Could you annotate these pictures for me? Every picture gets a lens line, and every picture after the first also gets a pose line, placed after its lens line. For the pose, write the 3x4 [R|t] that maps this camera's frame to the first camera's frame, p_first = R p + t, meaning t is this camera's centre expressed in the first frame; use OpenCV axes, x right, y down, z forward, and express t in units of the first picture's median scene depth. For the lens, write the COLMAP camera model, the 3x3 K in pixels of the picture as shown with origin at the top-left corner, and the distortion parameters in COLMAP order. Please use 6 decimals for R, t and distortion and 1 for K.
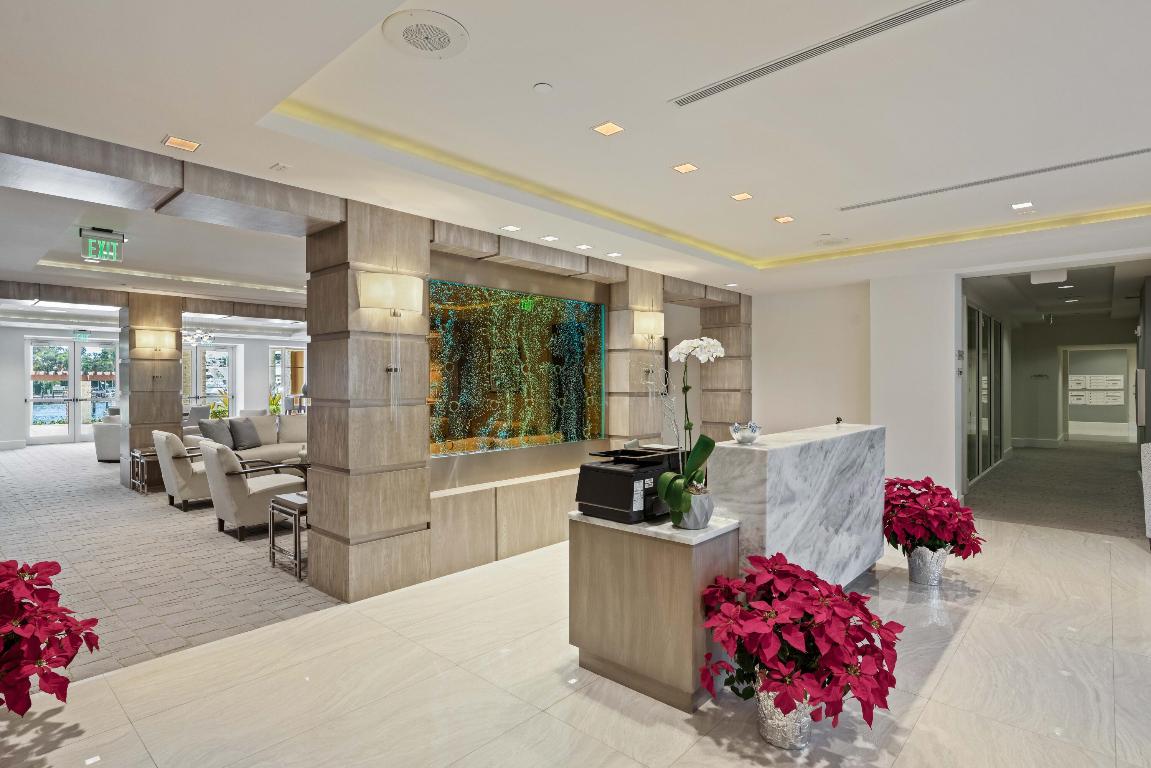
lens RADIAL K [[589.5, 0, 576.5], [0, 589.5, 383.6], [0, 0, 1]] dist [-0.003161, 0.002813]
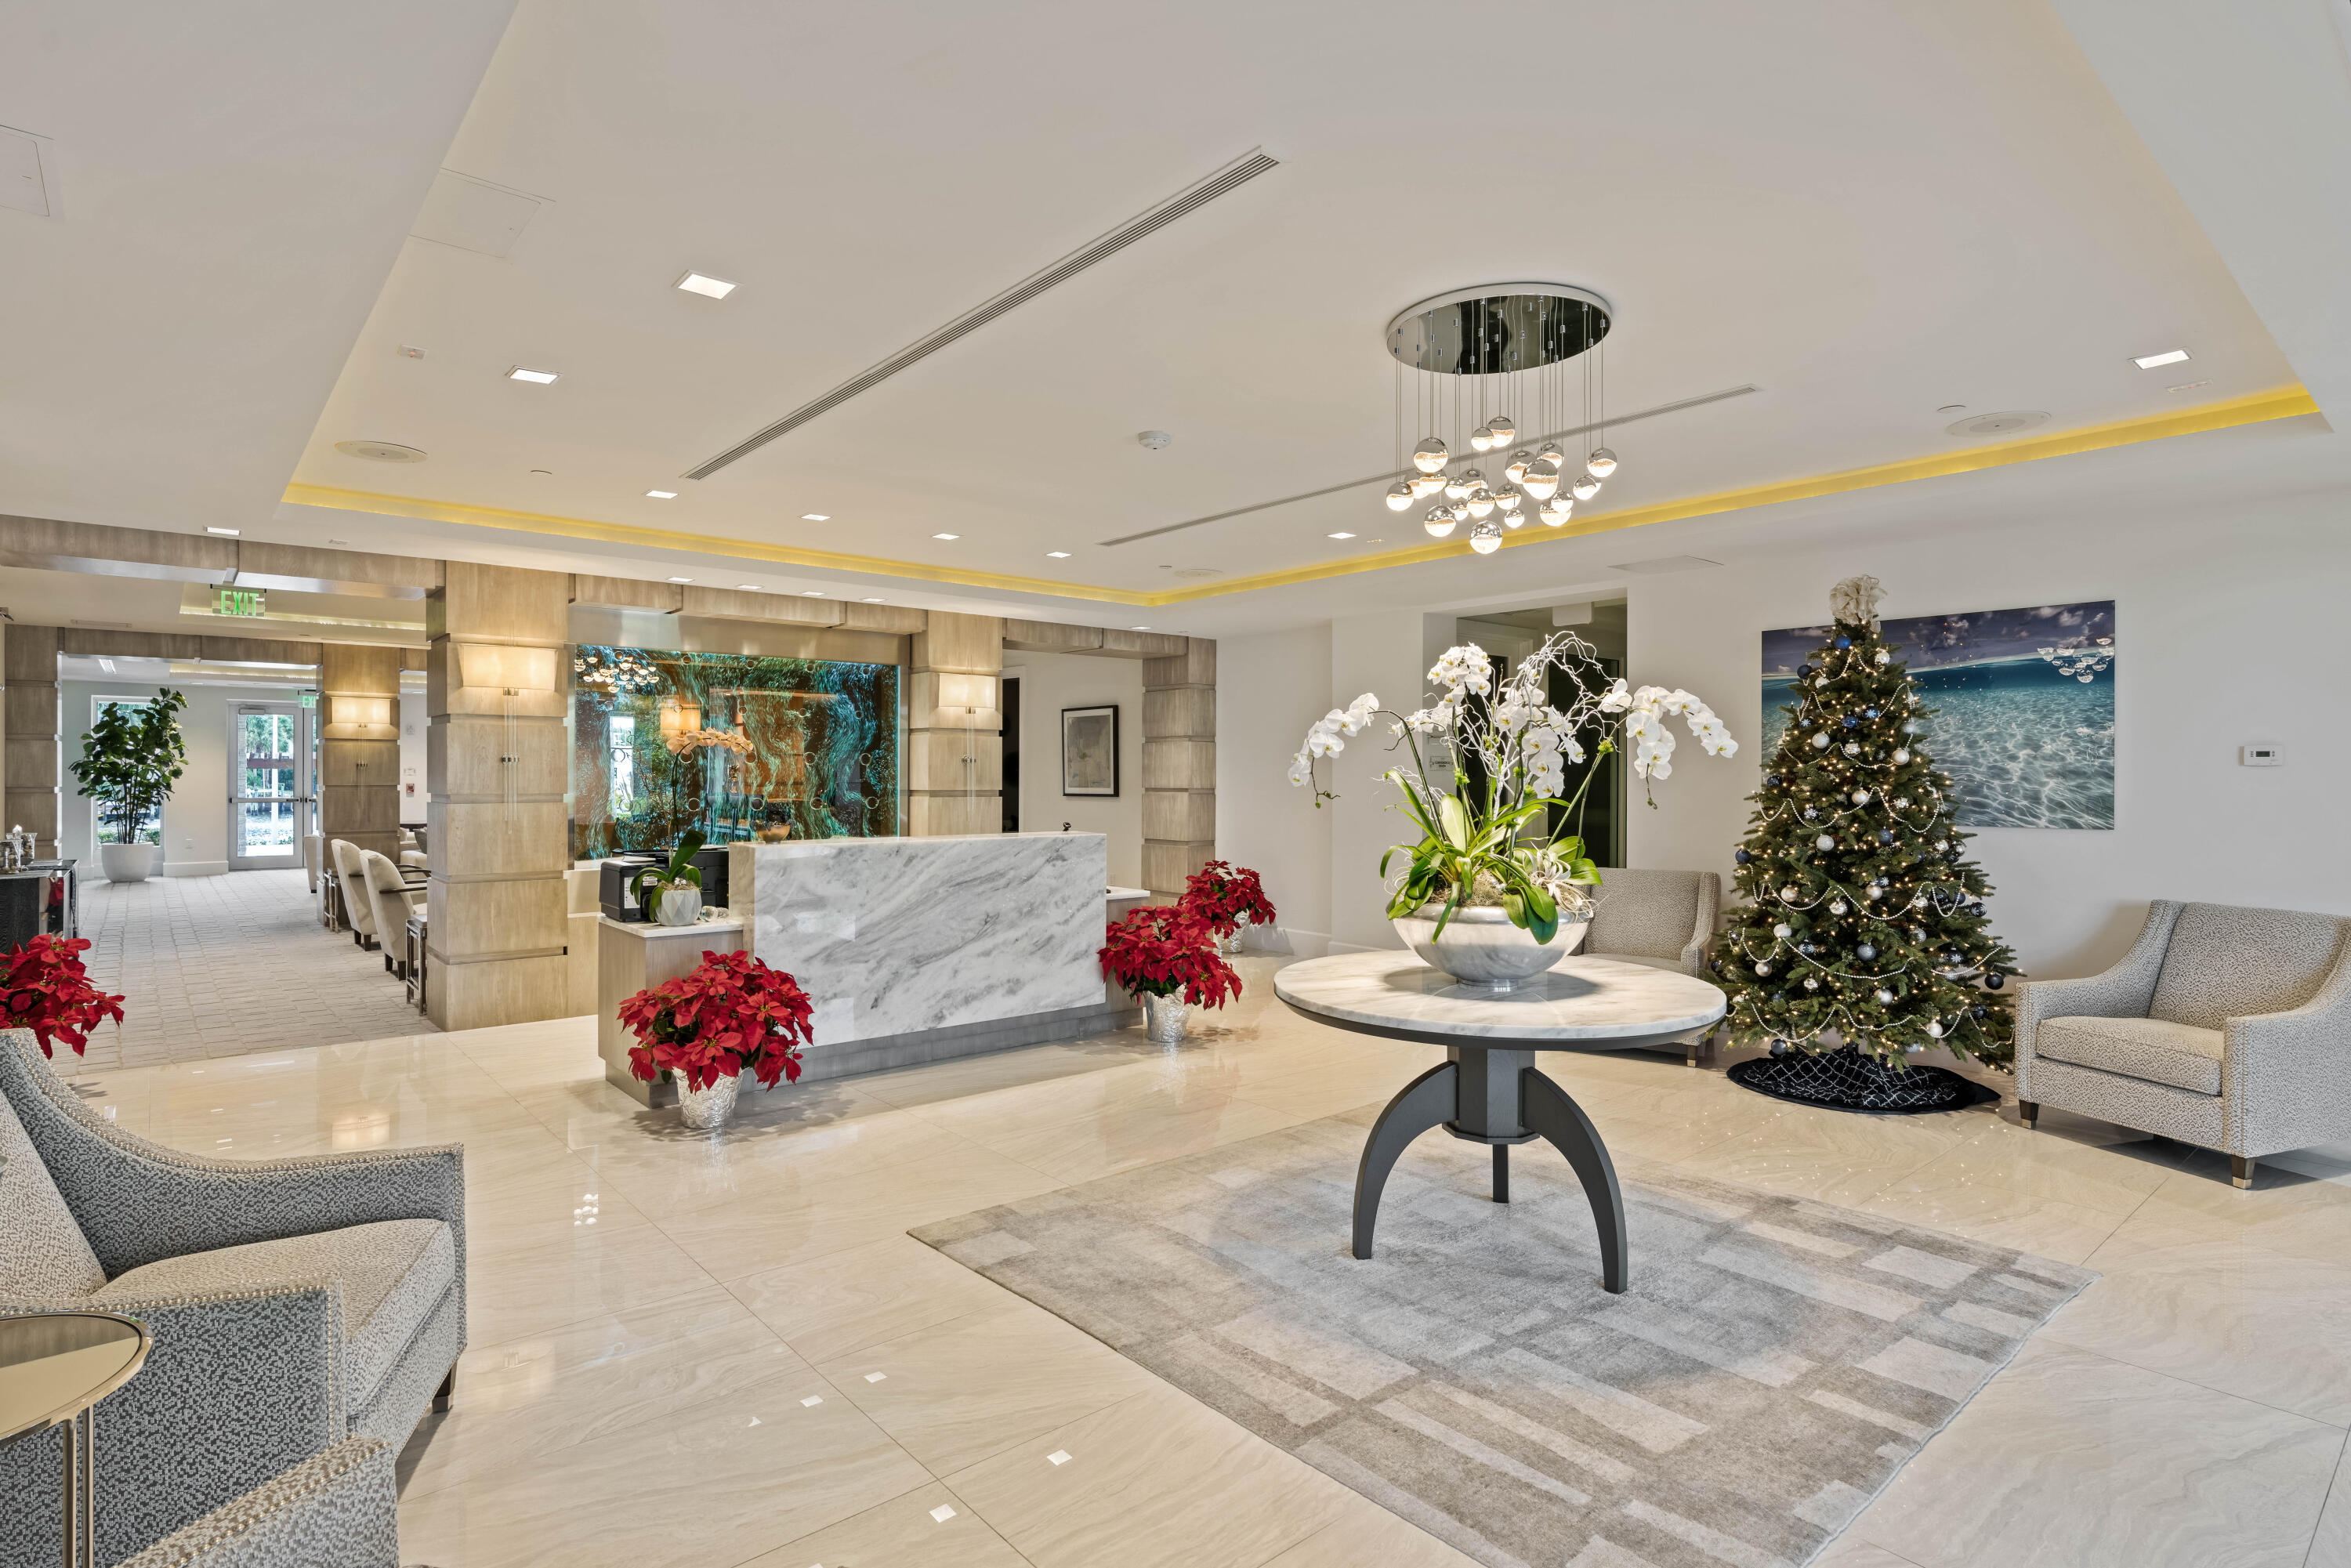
lens RADIAL K [[1204.1, 0, 1174.7], [0, 1204.1, 780.9], [0, 0, 1]] dist [-0.003161, 0.002813]
pose [[0.991920, 0.005642, -0.126738, 0.813949], [-0.005371, 0.999983, 0.002479, -0.002123], [0.126750, -0.001779, 0.991933, -0.554693]]
